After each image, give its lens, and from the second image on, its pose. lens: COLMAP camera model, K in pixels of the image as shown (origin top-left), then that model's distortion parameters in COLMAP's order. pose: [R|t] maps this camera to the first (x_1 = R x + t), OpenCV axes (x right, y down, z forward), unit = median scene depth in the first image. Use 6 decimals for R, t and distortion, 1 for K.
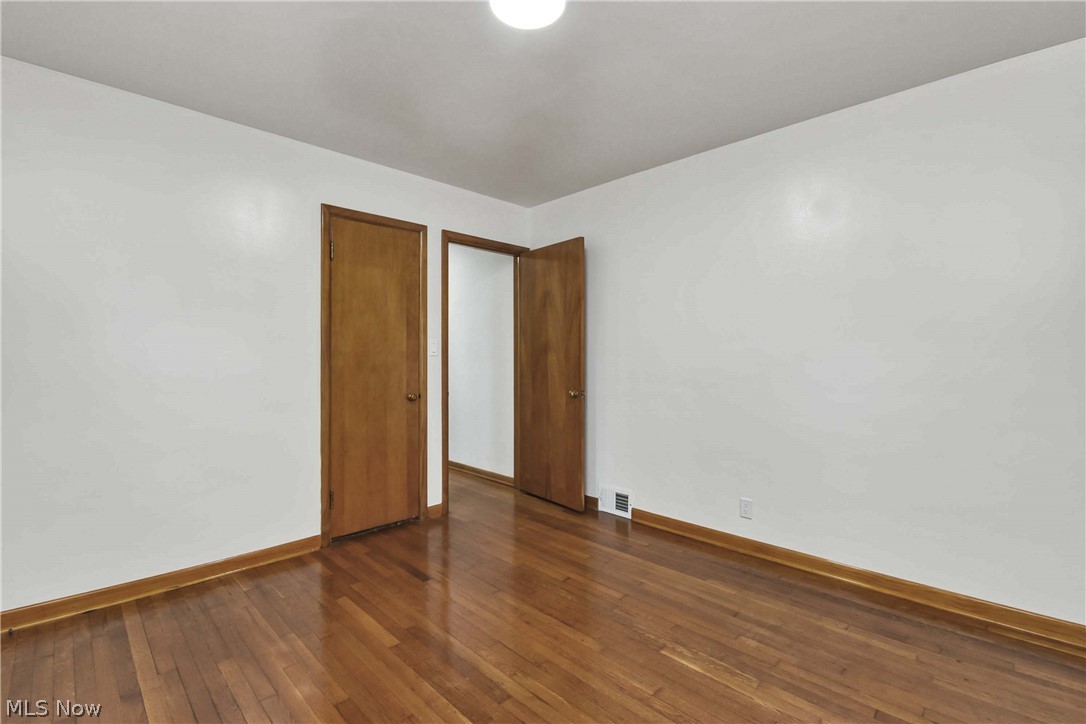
lens RADIAL K [[482.1, 0, 548.0], [0, 482.1, 356.0], [0, 0, 1]] dist [-0.000411, -0.011369]
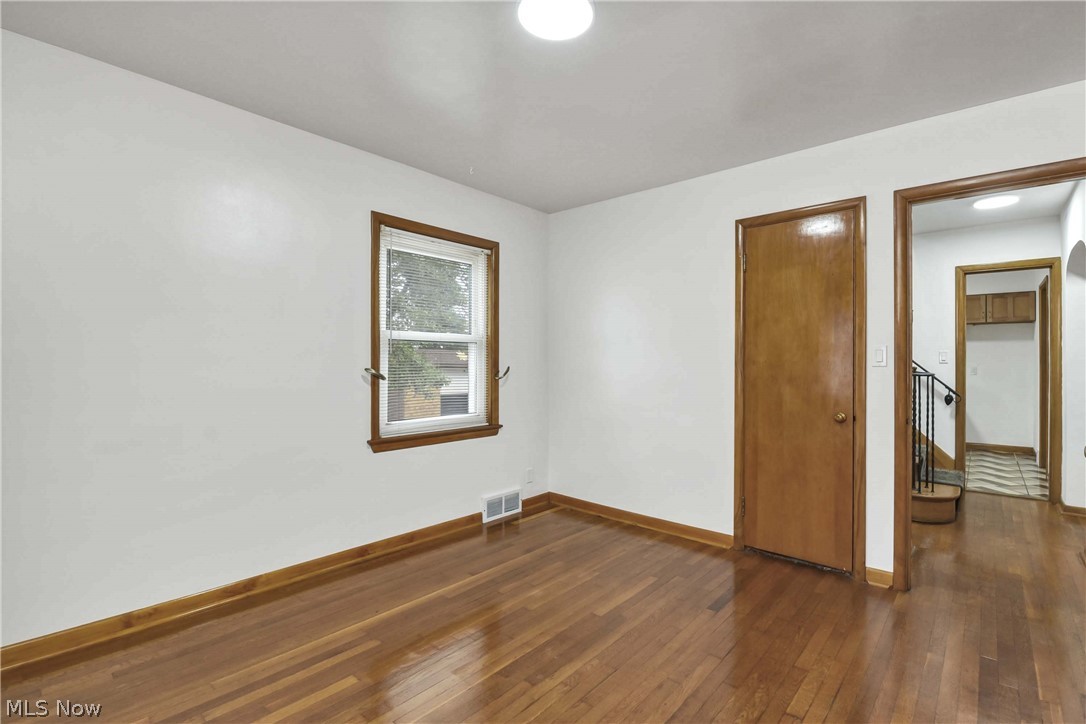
lens RADIAL K [[482.1, 0, 548.0], [0, 482.1, 356.0], [0, 0, 1]] dist [-0.000411, -0.011369]
pose [[0.072764, -0.010407, -0.997295, 0.545577], [-0.007882, 0.999908, -0.011010, -0.005169], [0.997318, 0.008661, 0.072675, 0.519473]]
